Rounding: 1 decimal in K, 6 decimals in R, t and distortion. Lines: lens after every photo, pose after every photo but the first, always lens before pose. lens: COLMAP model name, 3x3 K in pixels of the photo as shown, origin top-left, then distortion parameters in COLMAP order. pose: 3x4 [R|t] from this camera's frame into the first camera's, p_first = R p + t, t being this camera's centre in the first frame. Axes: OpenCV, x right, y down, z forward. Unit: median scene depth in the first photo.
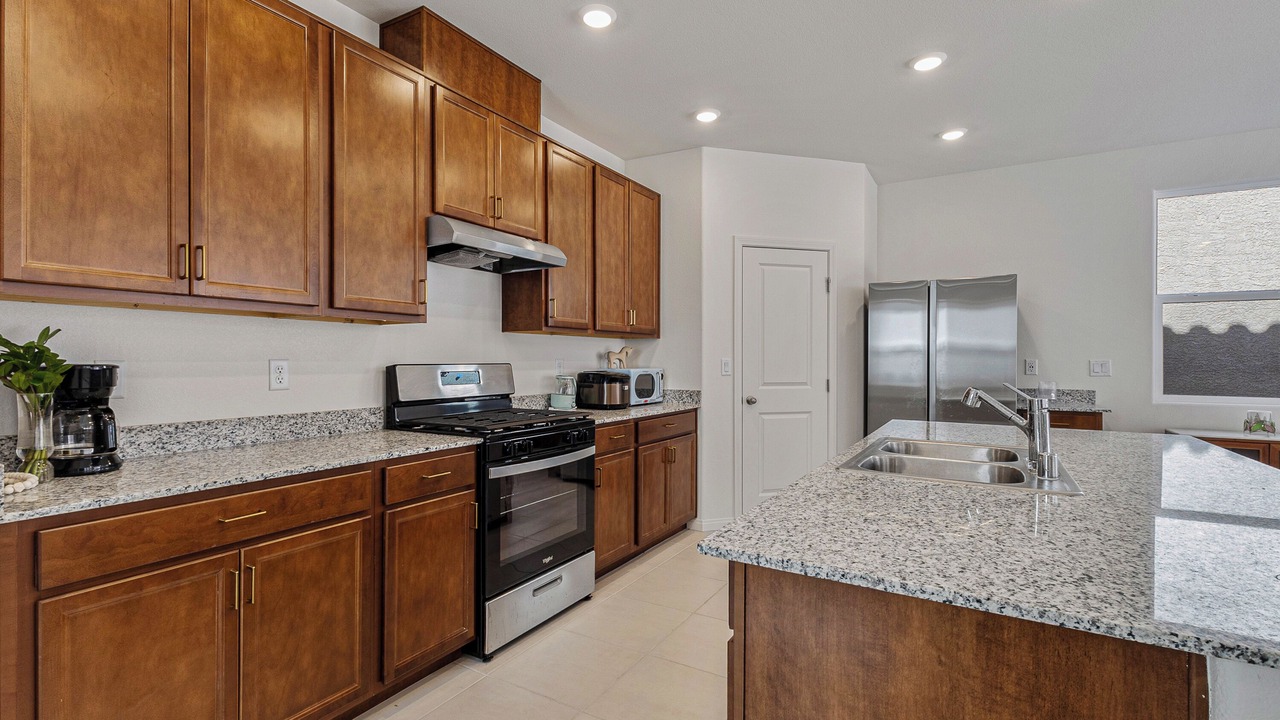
lens RADIAL K [[591.1, 0, 644.9], [0, 591.1, 358.5], [0, 0, 1]] dist [0.010291, -0.000372]
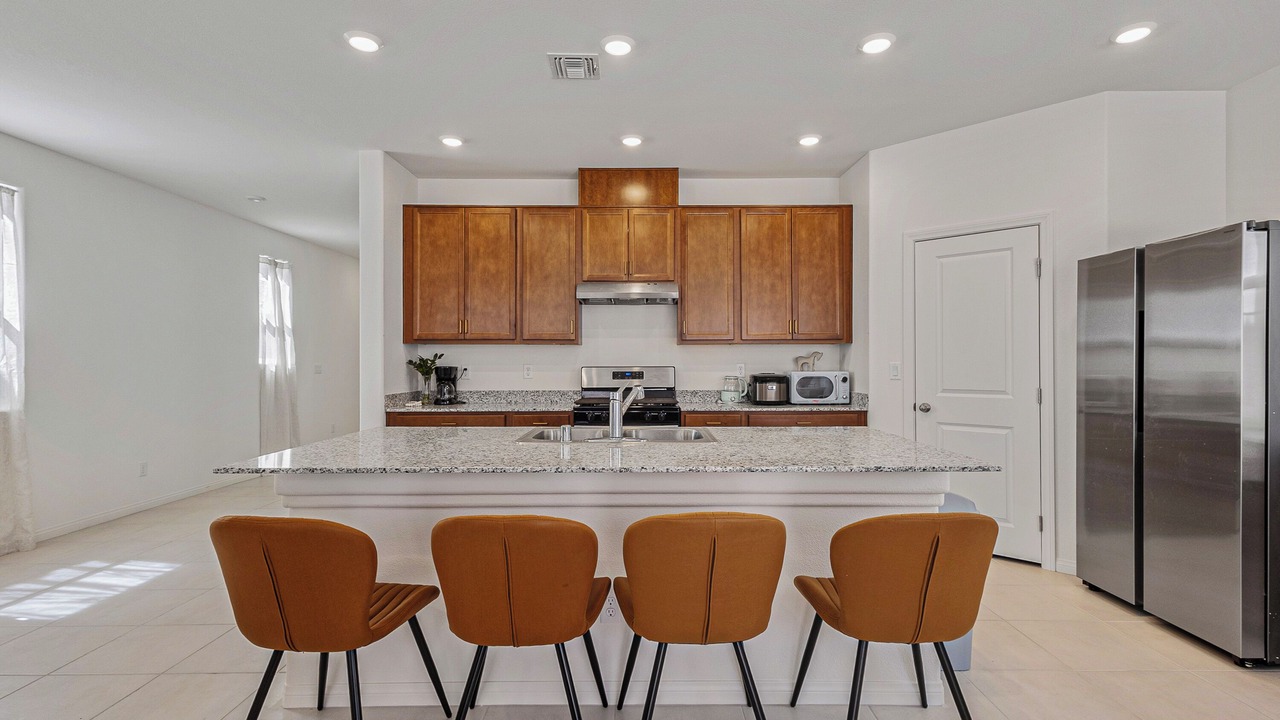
lens RADIAL K [[604.6, 0, 640.5], [0, 604.6, 358.2], [0, 0, 1]] dist [0.002862, -0.000080]
pose [[0.496410, -0.007709, -0.868054, 1.034611], [0.004405, 0.999970, -0.006361, -0.003039], [0.868077, -0.000666, 0.496430, 0.199783]]
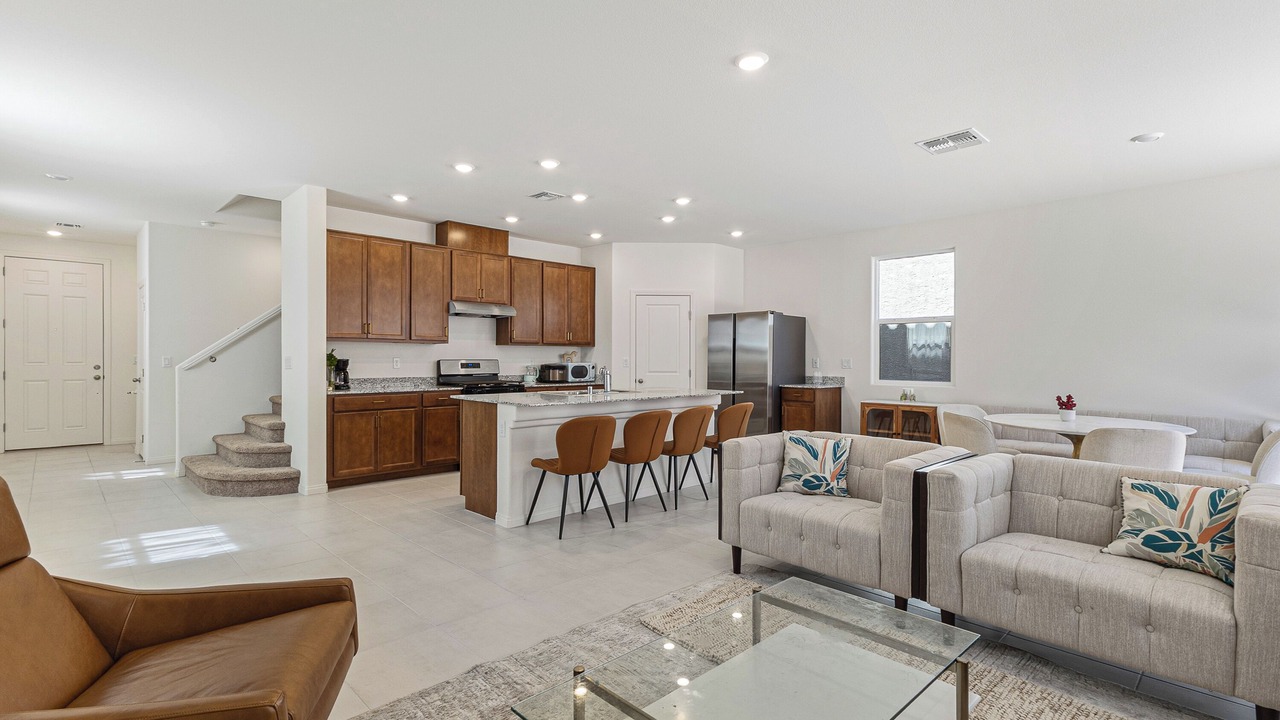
lens RADIAL K [[604.6, 0, 647.0], [0, 604.6, 357.2], [0, 0, 1]] dist [0.002862, -0.000080]
pose [[0.966430, -0.000150, -0.256929, 0.895503], [-0.000073, 1.000000, -0.000856, 0.000944], [0.256929, 0.000846, 0.966430, -1.034156]]
